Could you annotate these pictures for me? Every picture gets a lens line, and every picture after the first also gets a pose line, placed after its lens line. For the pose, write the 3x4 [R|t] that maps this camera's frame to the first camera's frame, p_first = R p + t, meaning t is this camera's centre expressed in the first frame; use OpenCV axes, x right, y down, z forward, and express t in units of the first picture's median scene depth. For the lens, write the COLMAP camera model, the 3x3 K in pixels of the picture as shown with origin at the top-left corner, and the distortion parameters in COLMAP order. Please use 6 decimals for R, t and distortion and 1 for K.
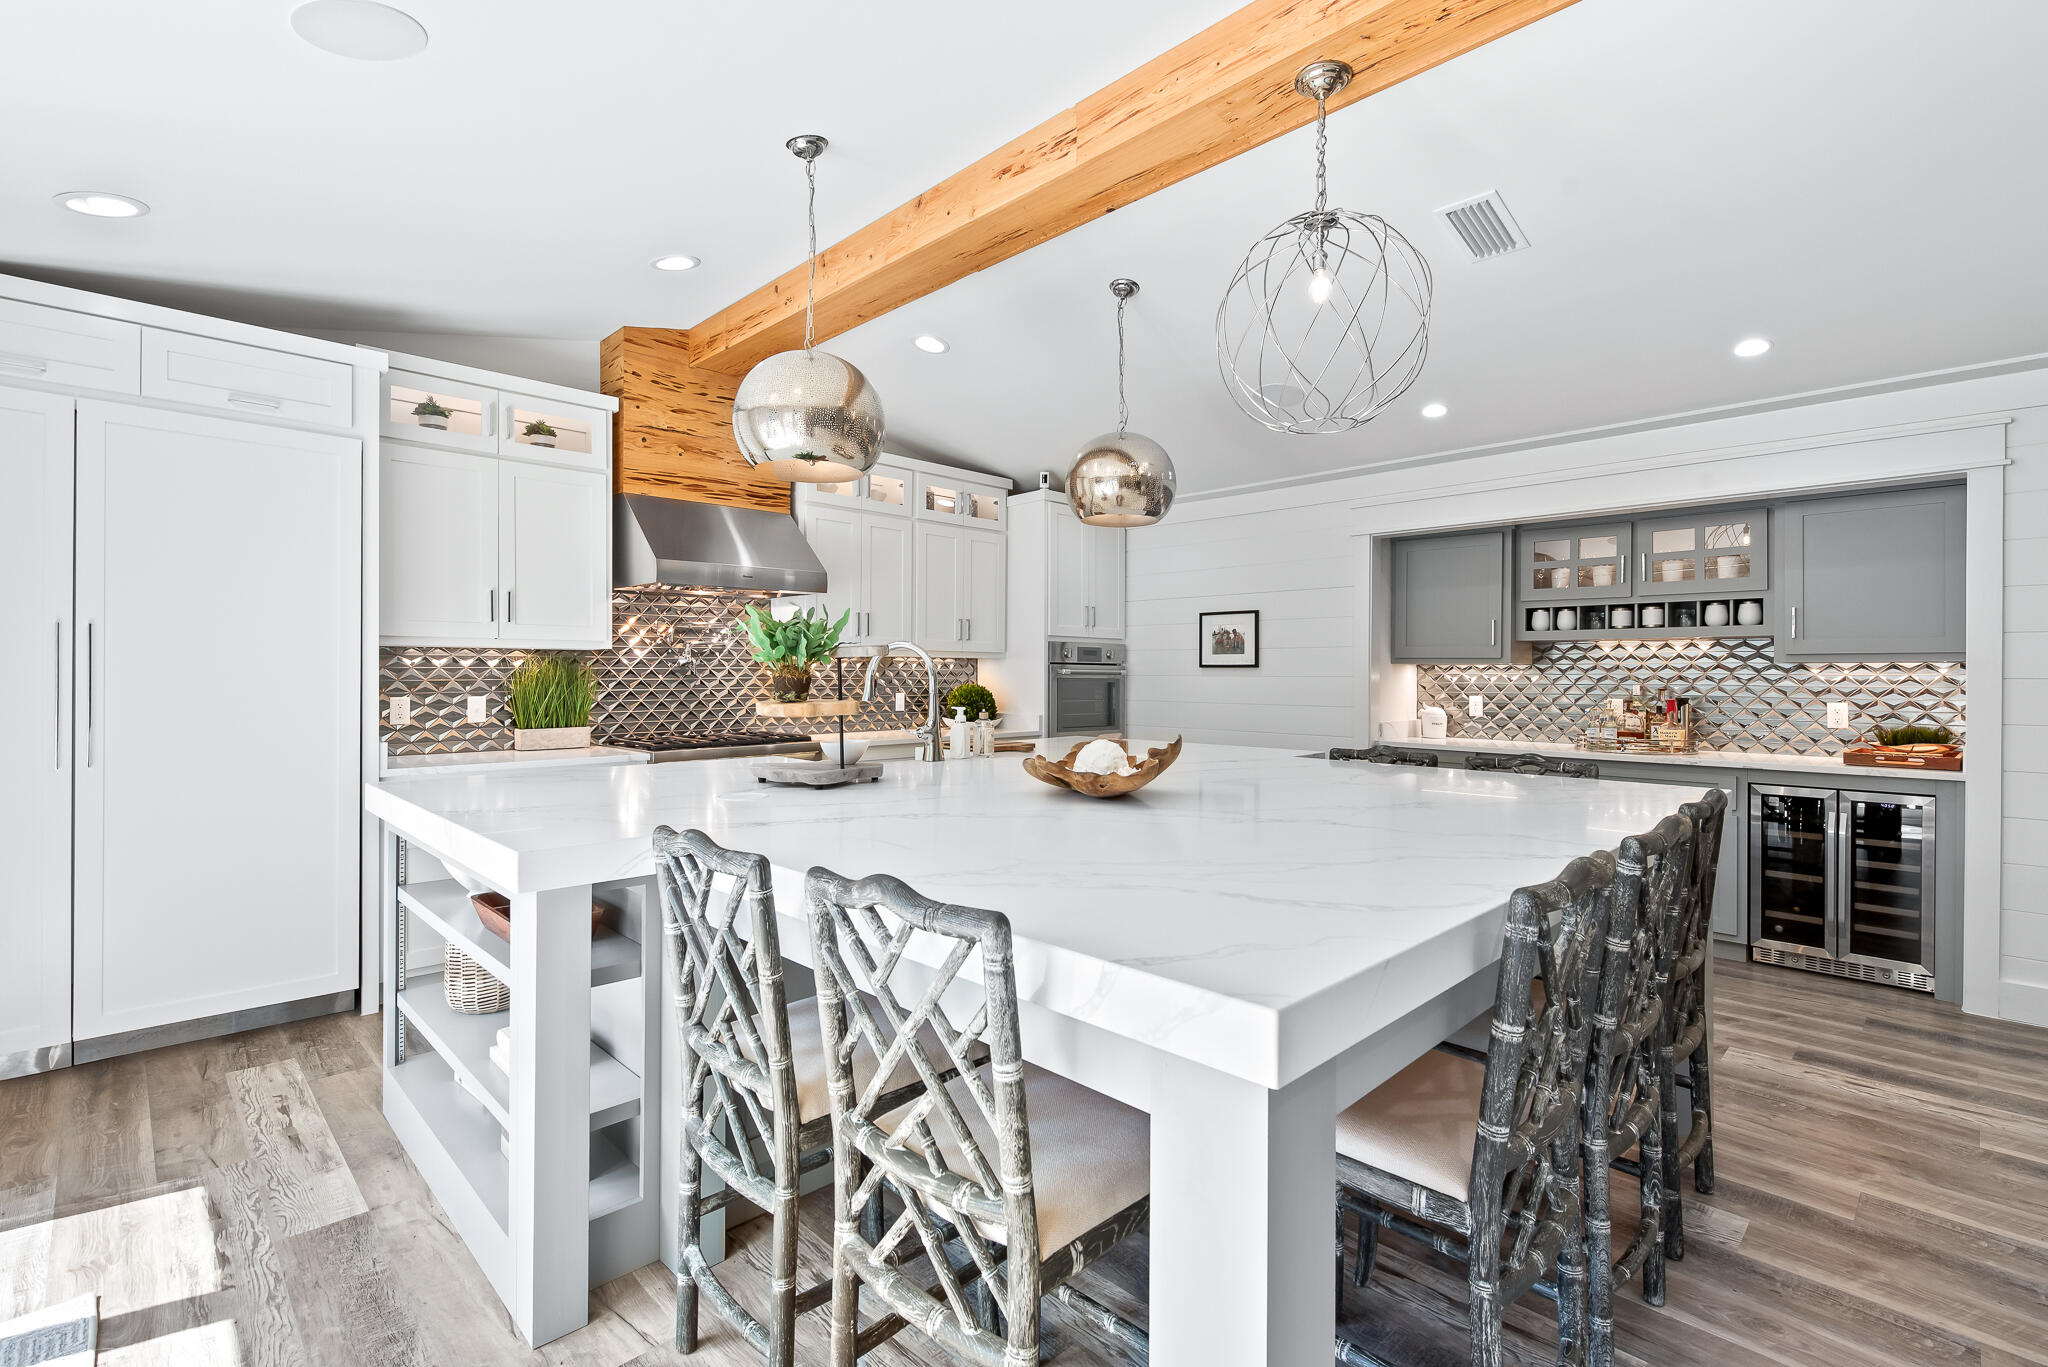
lens RADIAL K [[932.1, 0, 1034.6], [0, 932.1, 670.7], [0, 0, 1]] dist [-0.002245, -0.000689]
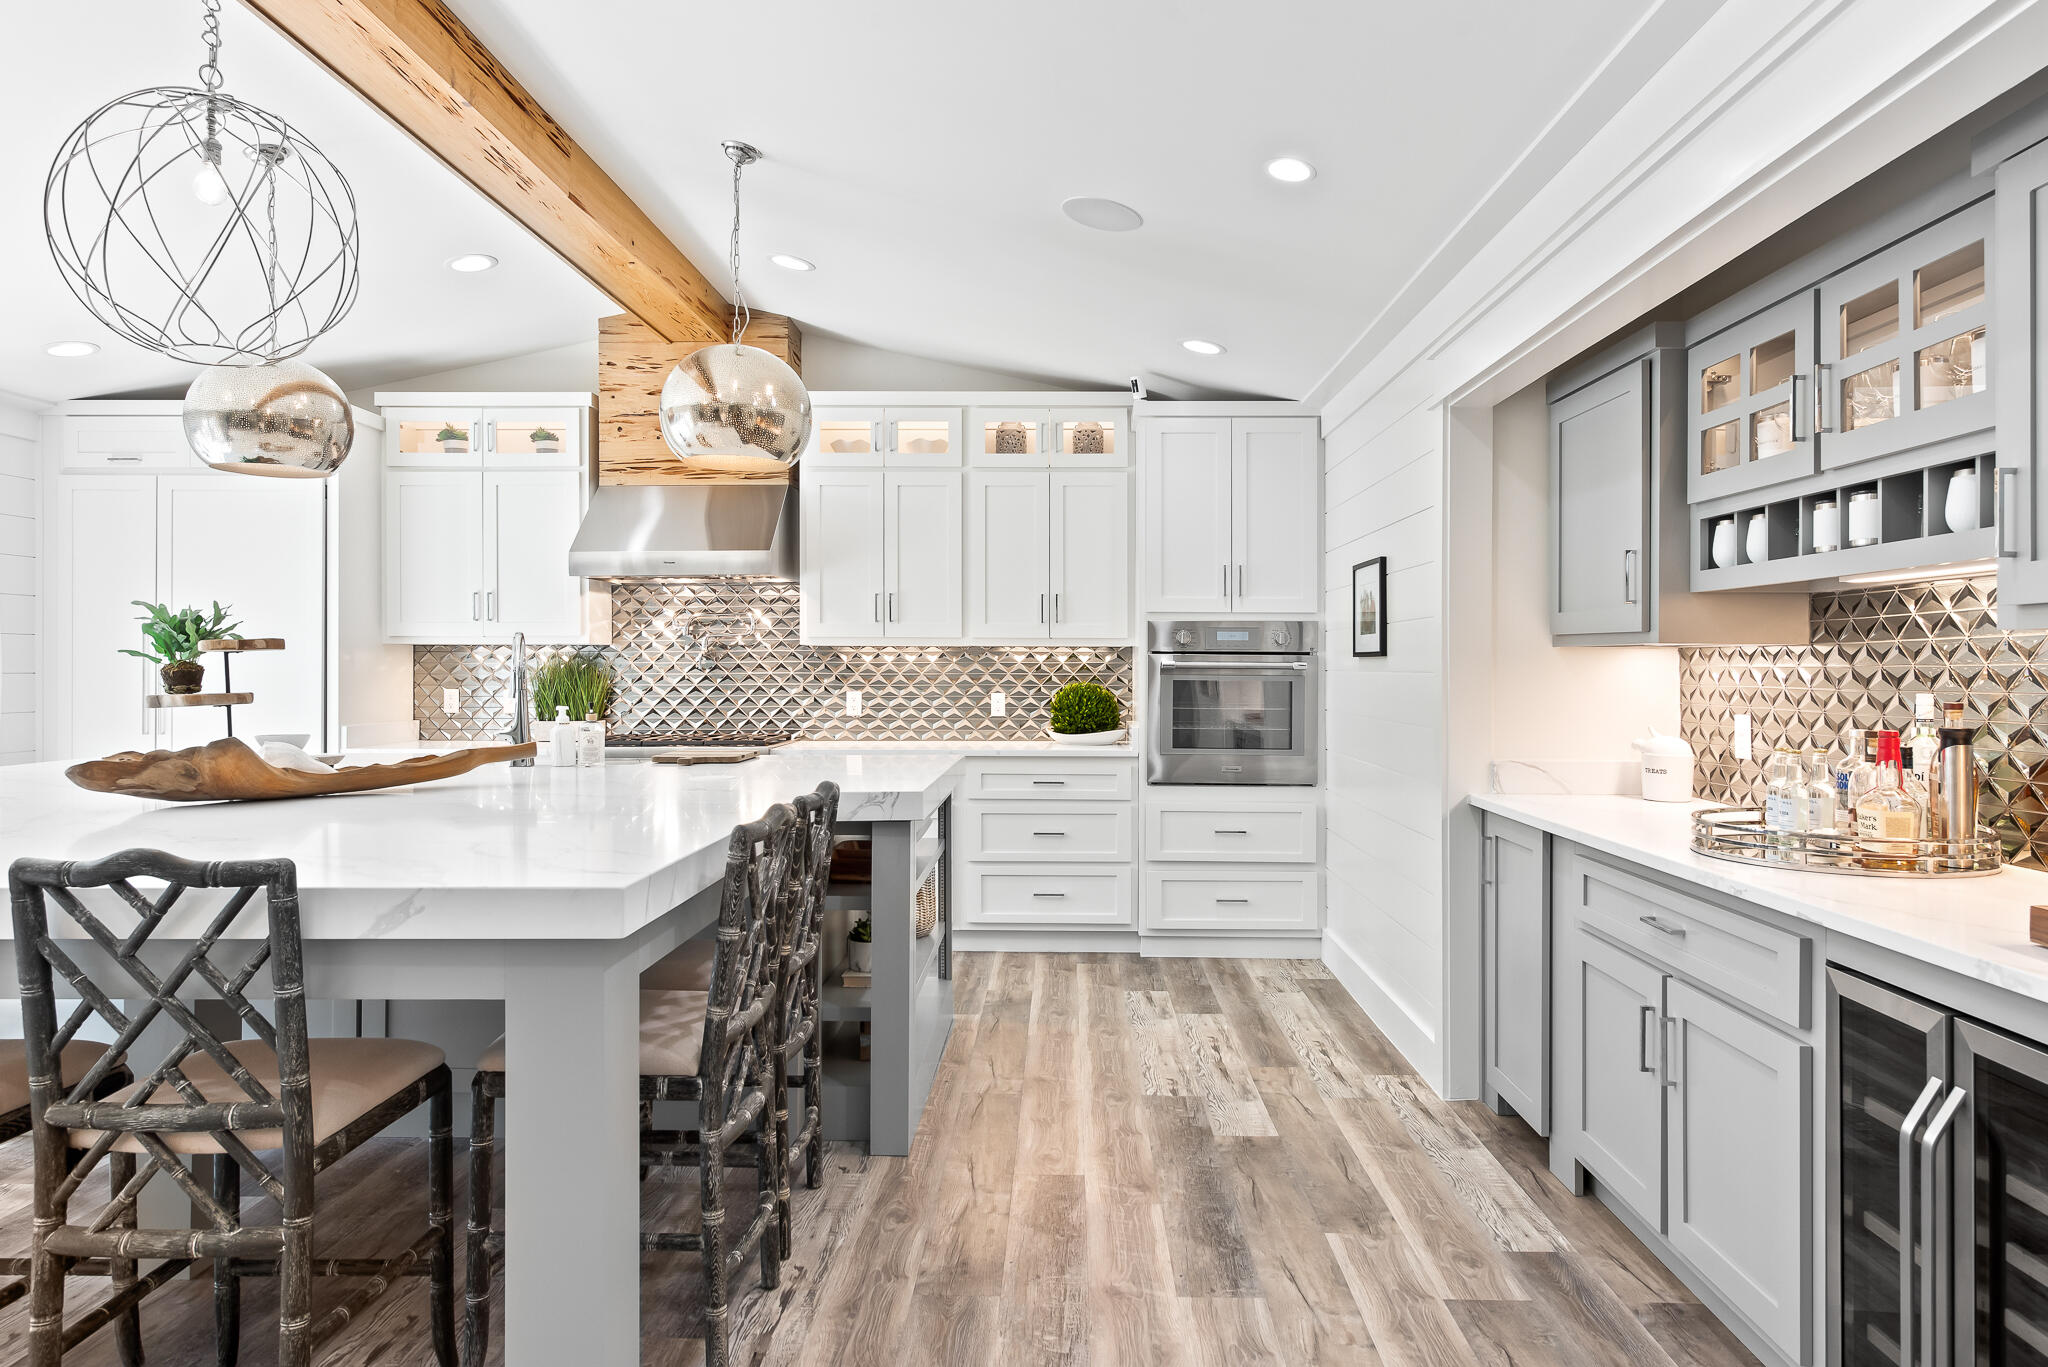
lens RADIAL K [[1246.9, 0, 1024.0], [0, 1246.9, 683.5], [0, 0, 1]] dist [0.019130, 0.000017]
pose [[0.685951, 0.008521, -0.727598, 0.701634], [0.002529, 0.999897, 0.014094, 0.002001], [0.727643, -0.011508, 0.685859, 0.340660]]
